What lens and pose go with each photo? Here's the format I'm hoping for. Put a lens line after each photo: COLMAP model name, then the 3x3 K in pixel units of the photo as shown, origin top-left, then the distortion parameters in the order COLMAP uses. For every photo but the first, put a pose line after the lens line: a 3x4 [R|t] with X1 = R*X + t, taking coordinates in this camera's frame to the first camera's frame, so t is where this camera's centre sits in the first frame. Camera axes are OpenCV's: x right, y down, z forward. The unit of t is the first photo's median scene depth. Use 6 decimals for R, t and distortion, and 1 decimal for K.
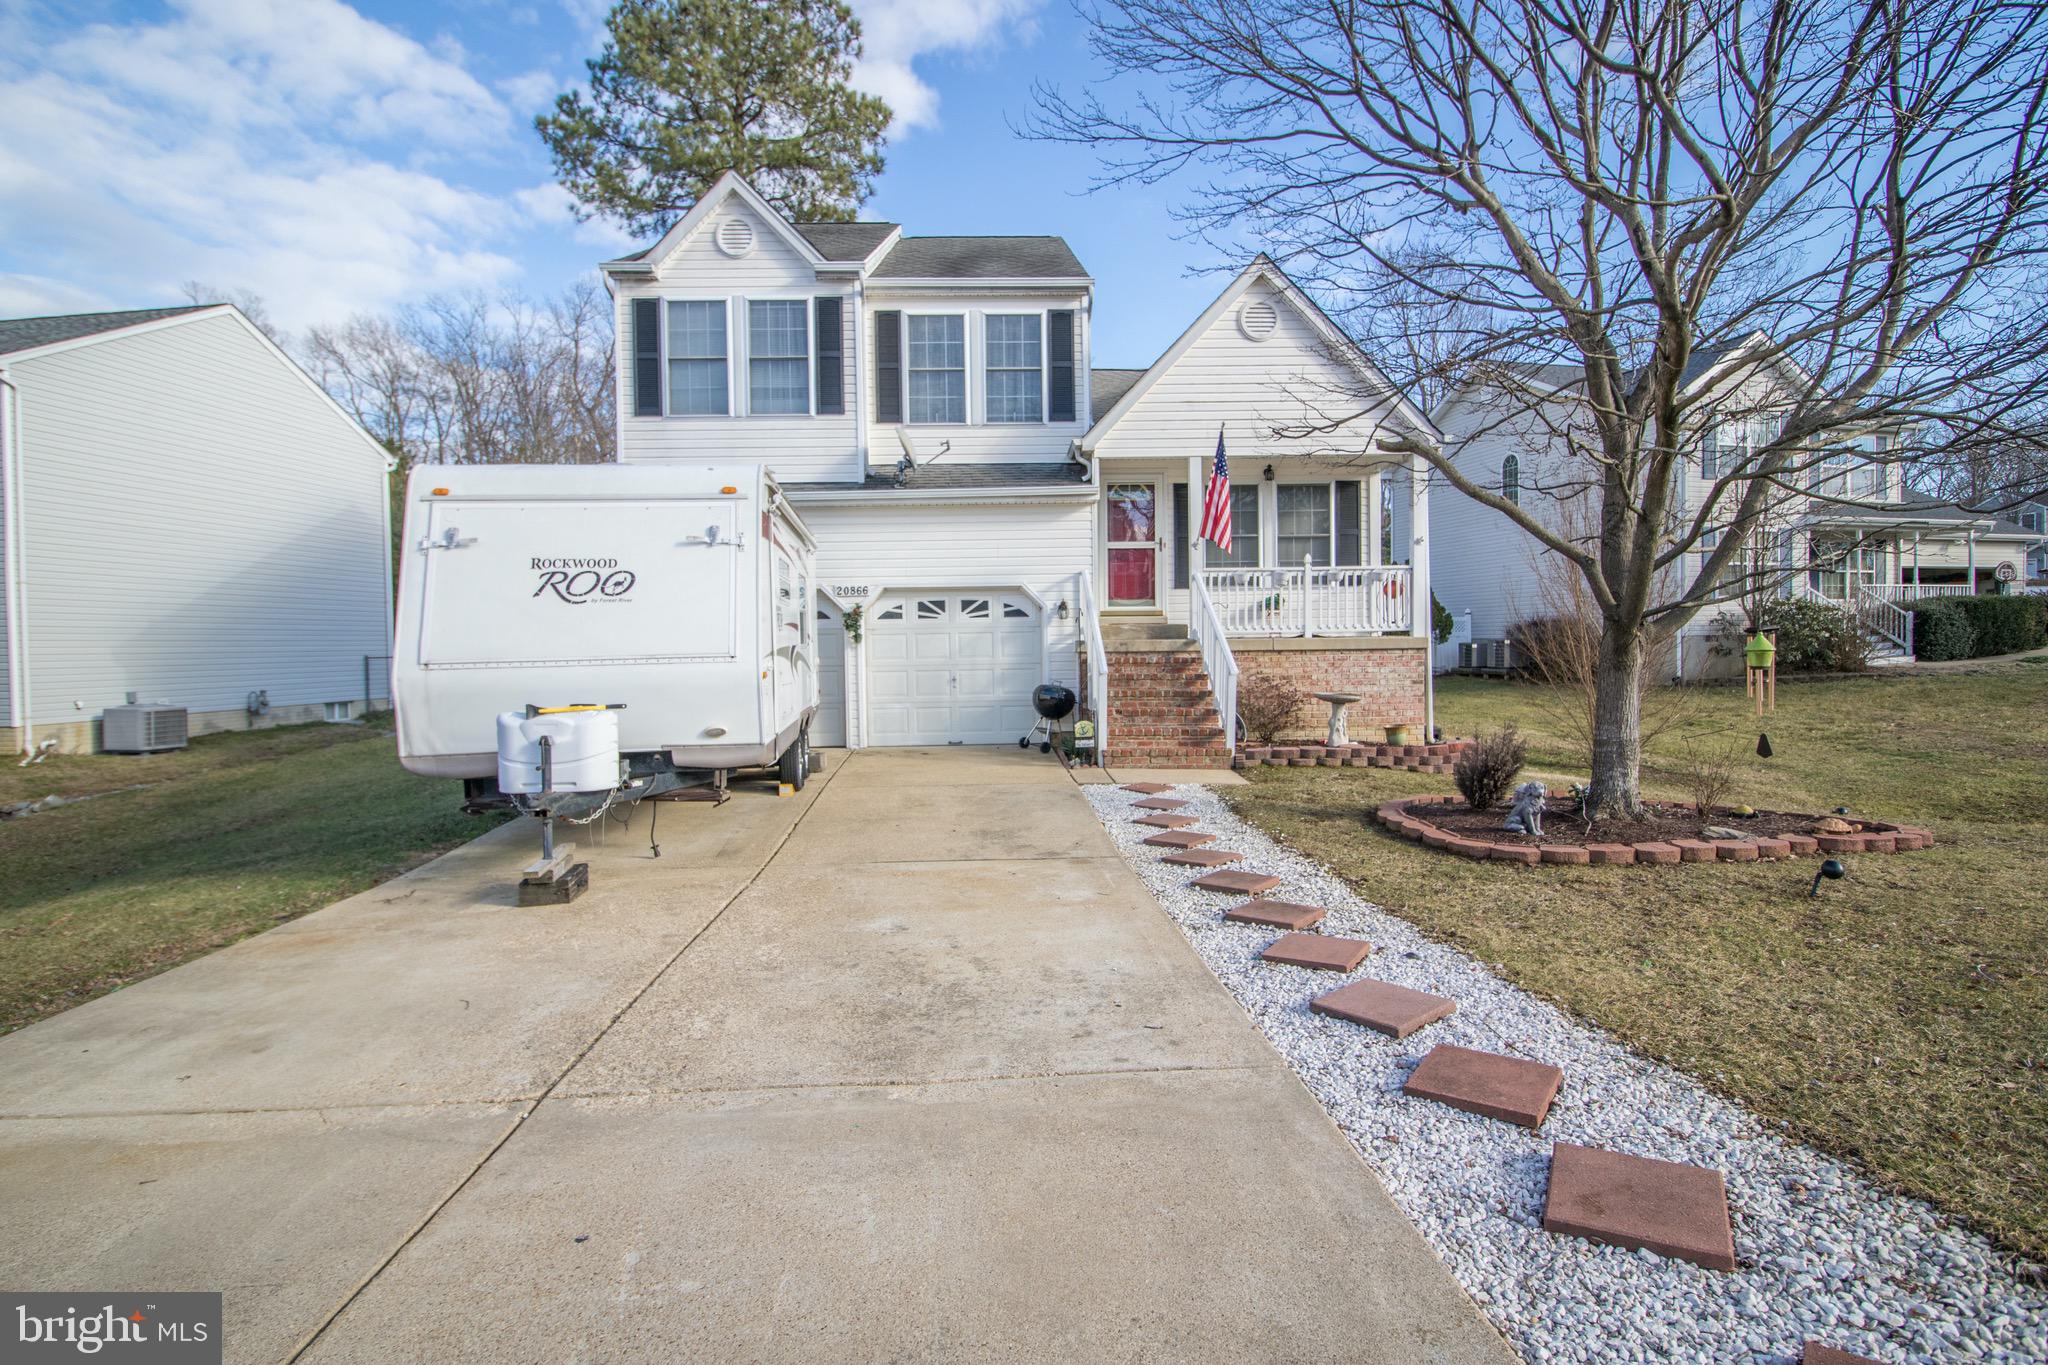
lens RADIAL K [[1005.9, 0, 1024.0], [0, 1005.9, 682.5], [0, 0, 1]] dist [-0.001322, -0.000898]
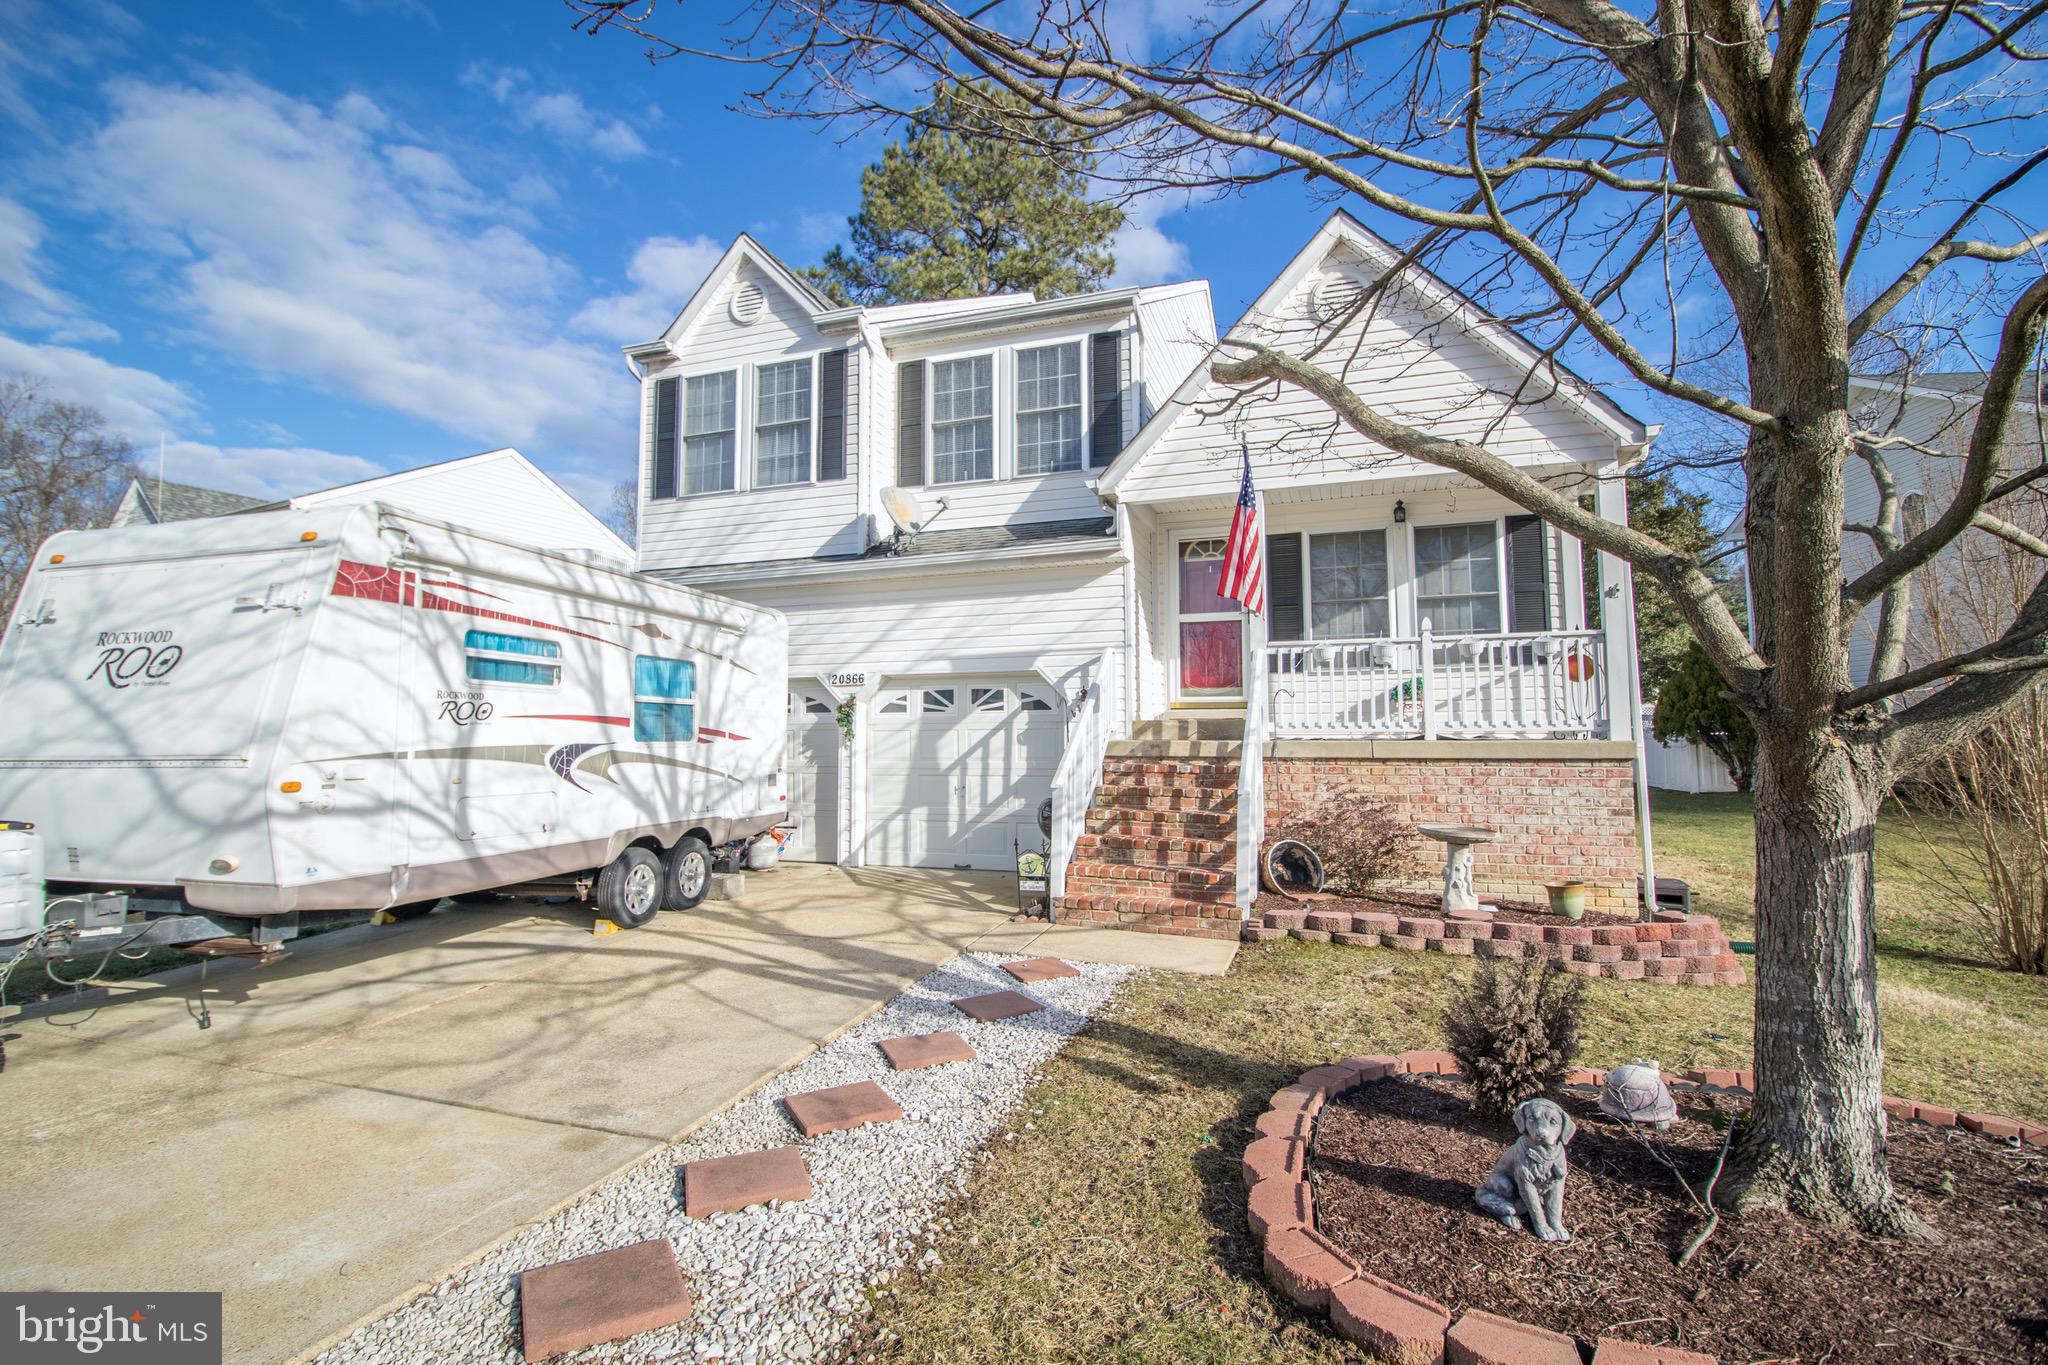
lens RADIAL K [[944.3, 0, 1020.4], [0, 944.3, 674.3], [0, 0, 1]] dist [0.002440, -0.013089]
pose [[0.933184, -0.014075, -0.359124, 0.255993], [-0.024377, 0.994453, -0.102318, -0.017125], [0.358572, 0.104235, 0.927664, 0.310829]]
